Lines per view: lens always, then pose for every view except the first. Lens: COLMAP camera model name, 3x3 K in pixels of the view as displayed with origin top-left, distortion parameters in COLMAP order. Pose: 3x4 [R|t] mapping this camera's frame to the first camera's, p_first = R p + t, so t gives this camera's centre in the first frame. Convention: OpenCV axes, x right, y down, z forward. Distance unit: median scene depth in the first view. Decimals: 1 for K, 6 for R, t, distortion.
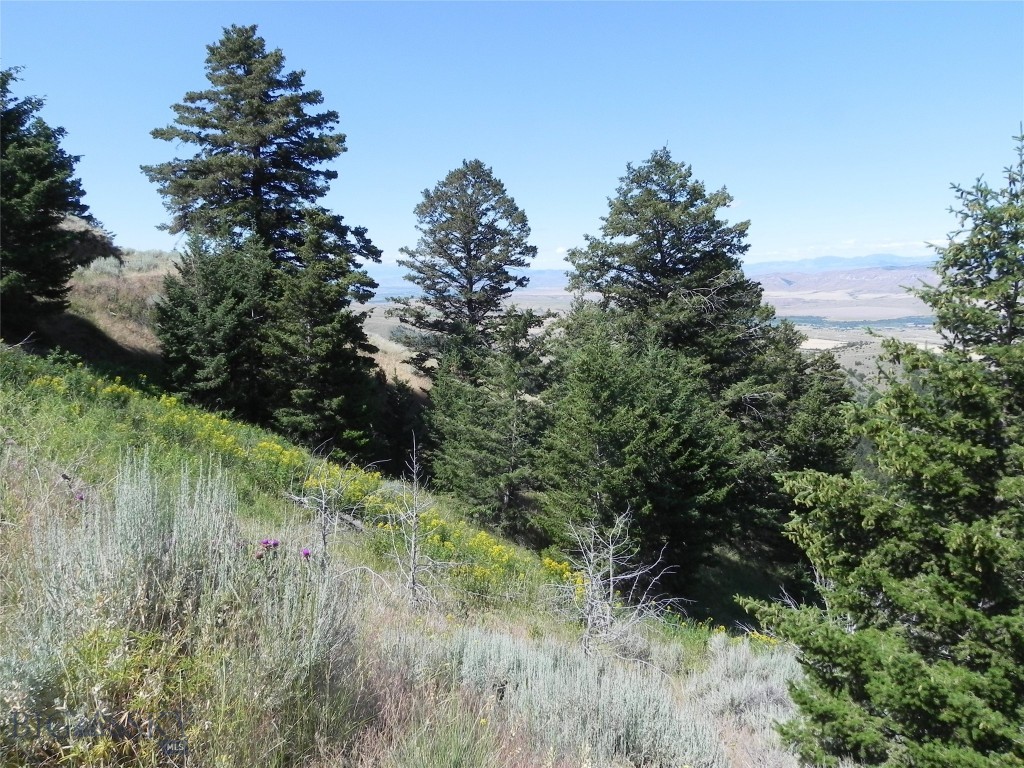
lens RADIAL K [[762.7, 0, 515.6], [0, 762.7, 382.9], [0, 0, 1]] dist [-0.025203, 0.019605]
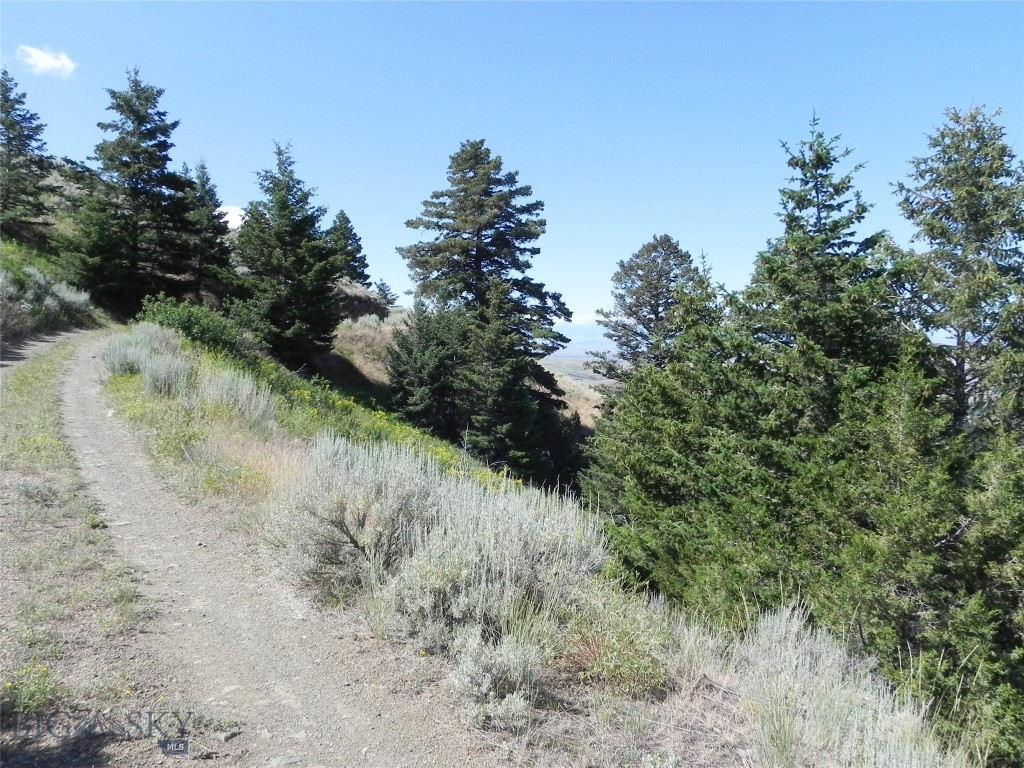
lens RADIAL K [[762.7, 0, 519.6], [0, 762.7, 386.1], [0, 0, 1]] dist [-0.025203, 0.019605]
pose [[0.938857, 0.043080, -0.341602, 0.178132], [-0.068317, 0.995723, -0.062191, 0.026655], [0.337462, 0.081725, 0.937785, -0.167684]]
